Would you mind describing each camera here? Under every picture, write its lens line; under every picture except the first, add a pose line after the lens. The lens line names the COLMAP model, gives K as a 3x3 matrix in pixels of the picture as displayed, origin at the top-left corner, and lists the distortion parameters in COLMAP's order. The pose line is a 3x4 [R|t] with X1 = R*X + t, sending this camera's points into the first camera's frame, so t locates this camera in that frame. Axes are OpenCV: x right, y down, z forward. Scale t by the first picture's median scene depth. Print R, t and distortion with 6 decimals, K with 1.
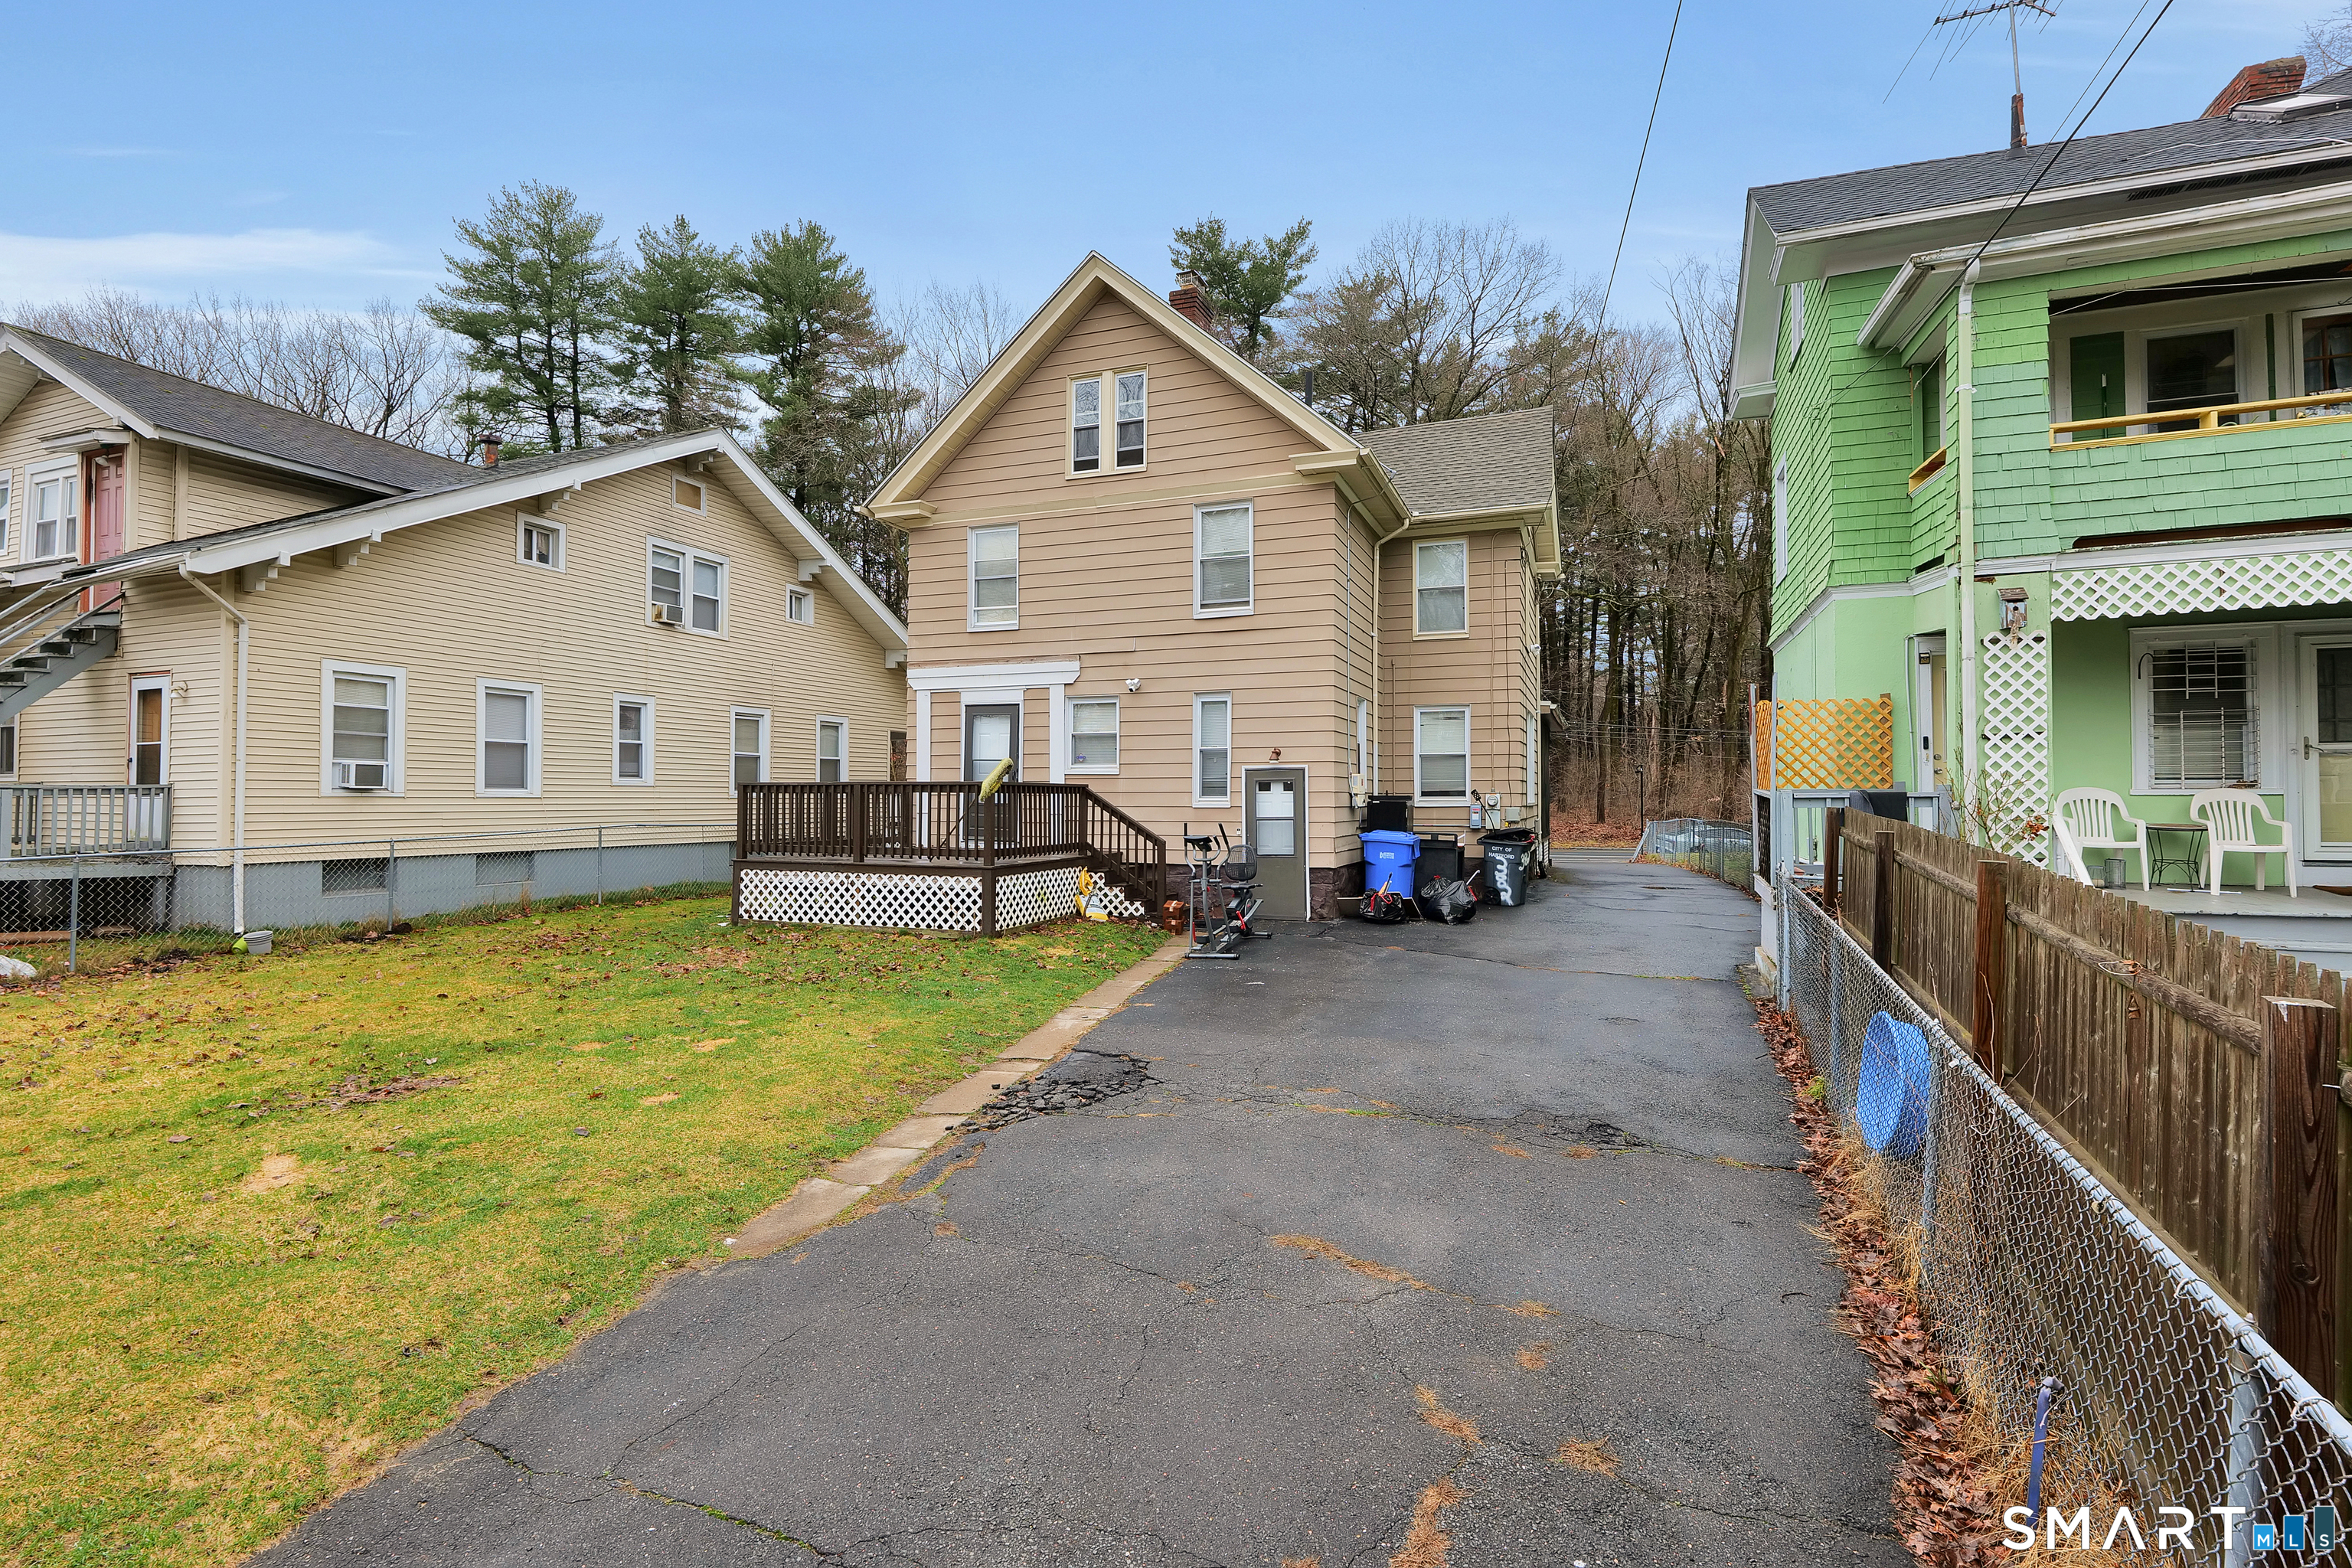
lens RADIAL K [[1096.9, 0, 1166.4], [0, 1096.9, 777.0], [0, 0, 1]] dist [0.008073, -0.001908]
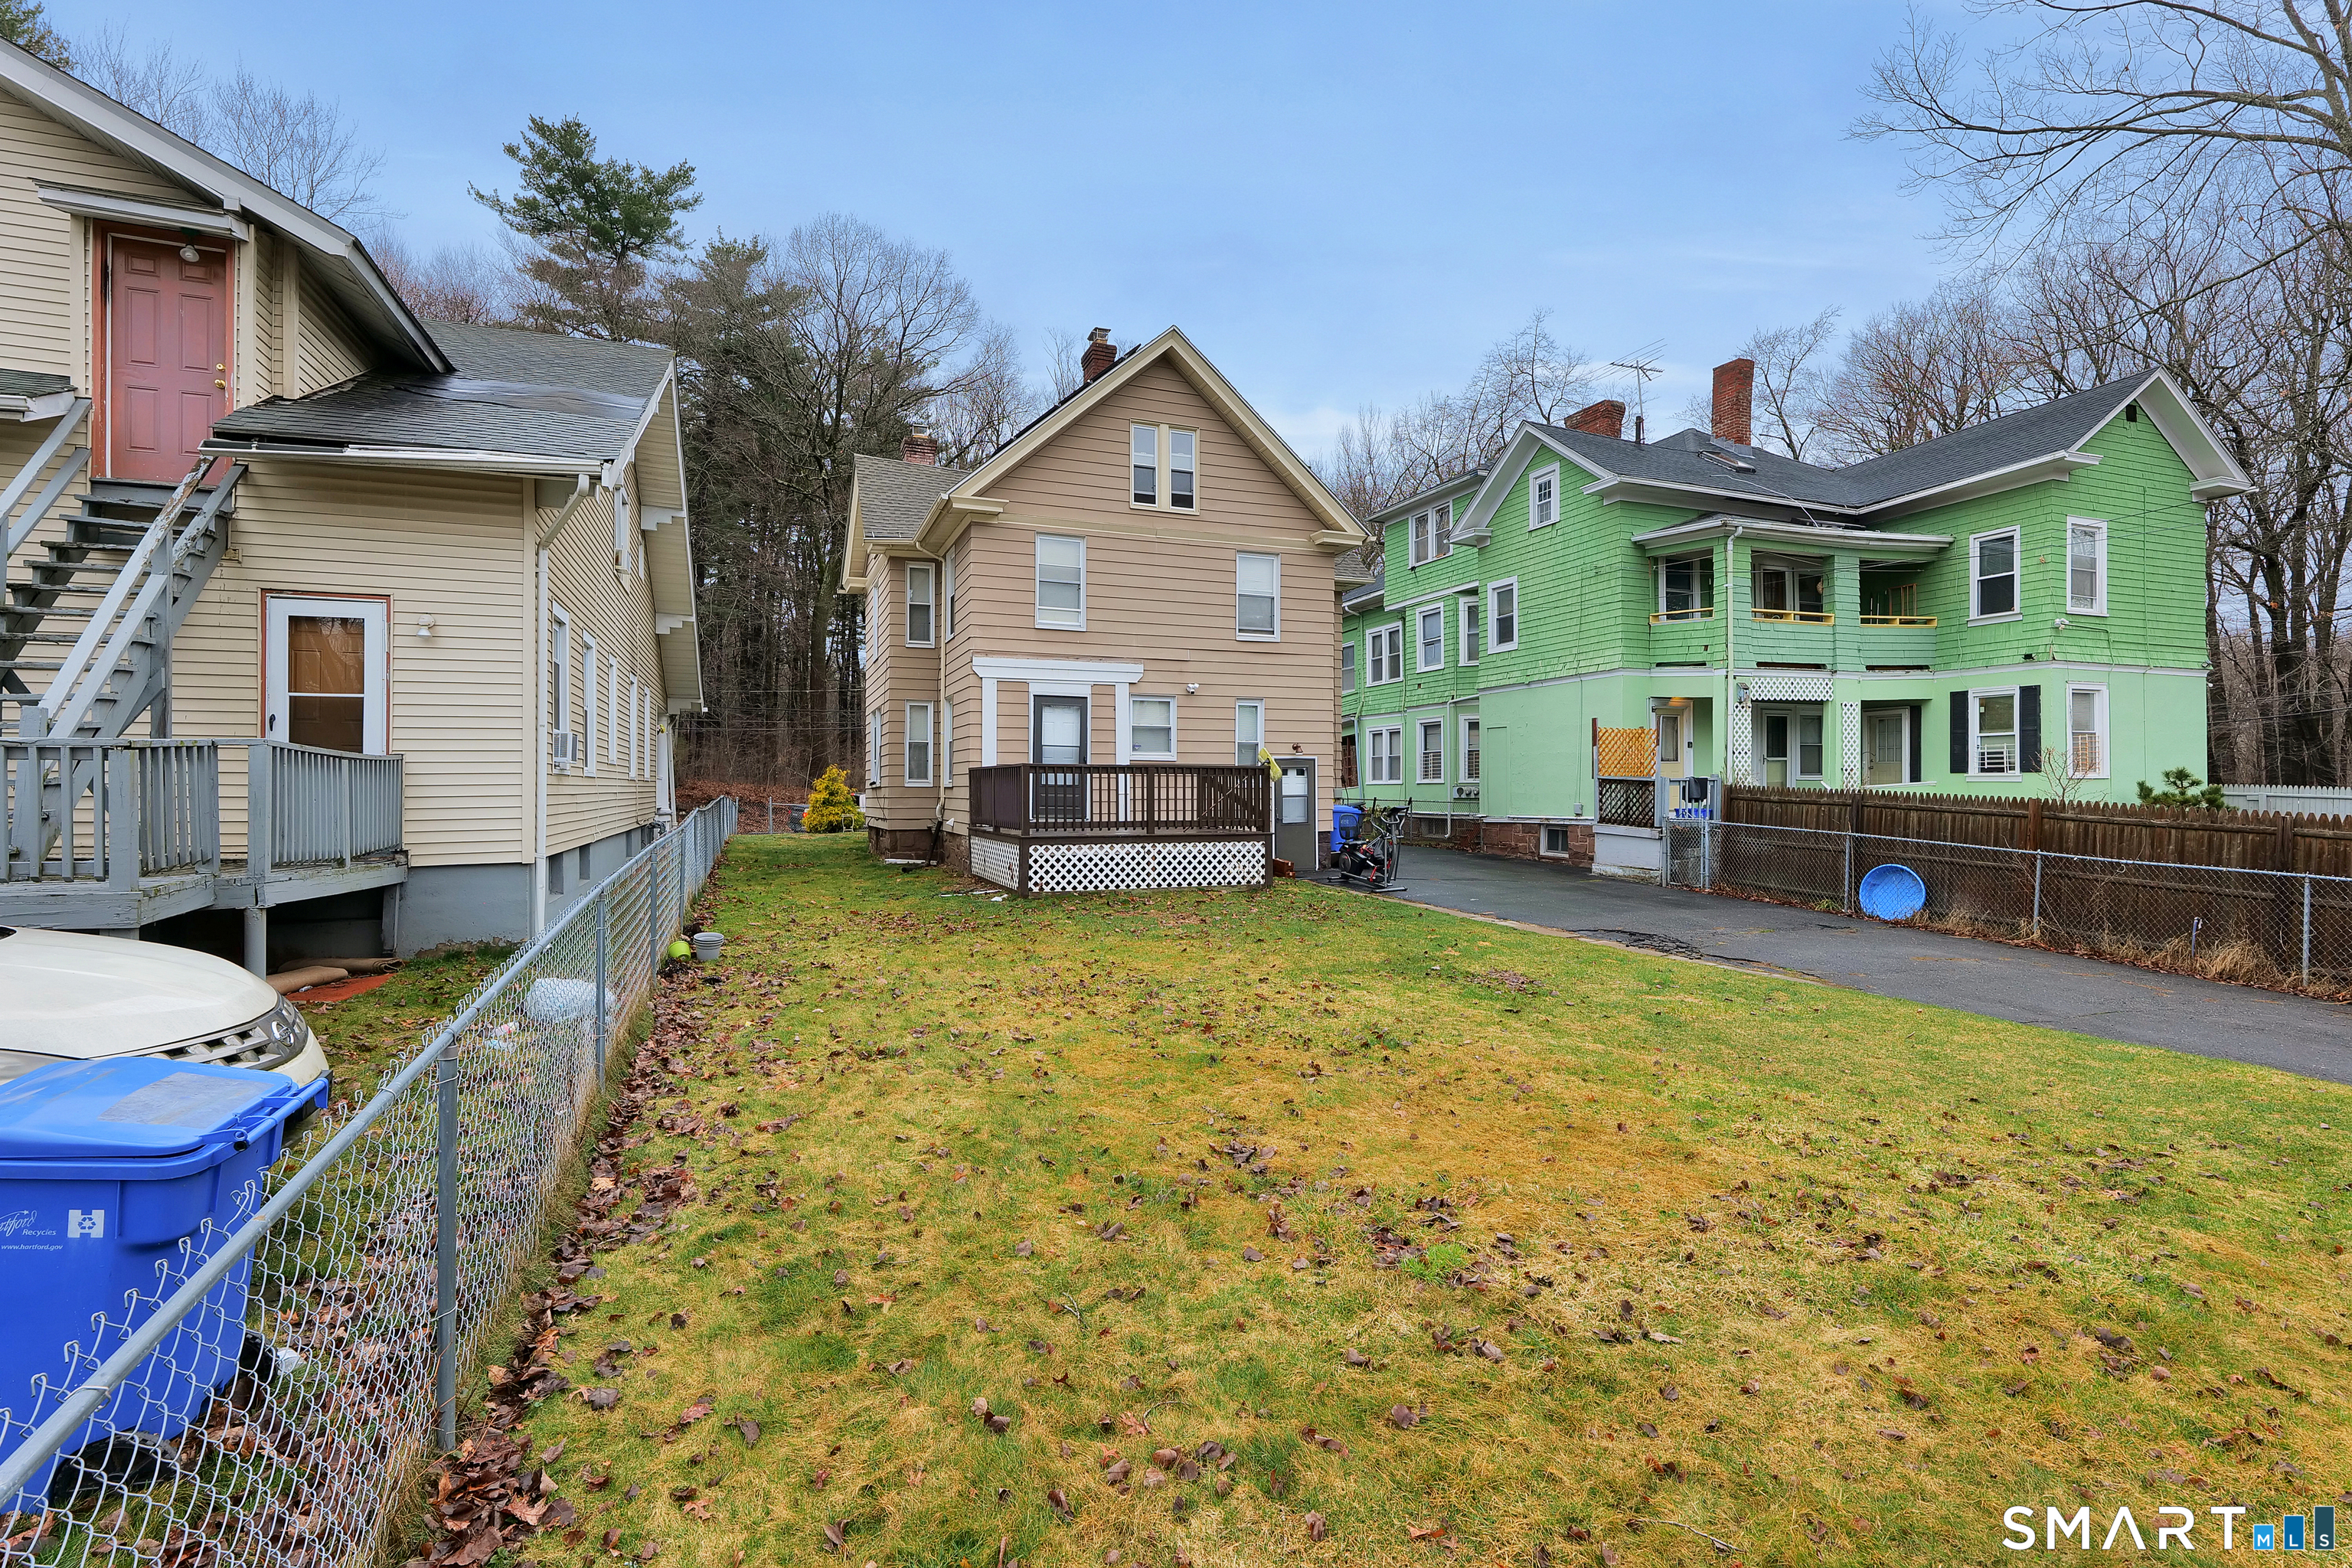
lens RADIAL K [[1096.9, 0, 1187.1], [0, 1096.9, 777.4], [0, 0, 1]] dist [0.008073, -0.001908]
pose [[0.727315, 0.005852, 0.686279, -0.847872], [-0.013323, 0.999896, 0.005594, 0.008724], [-0.686175, -0.013212, 0.727317, 0.105406]]
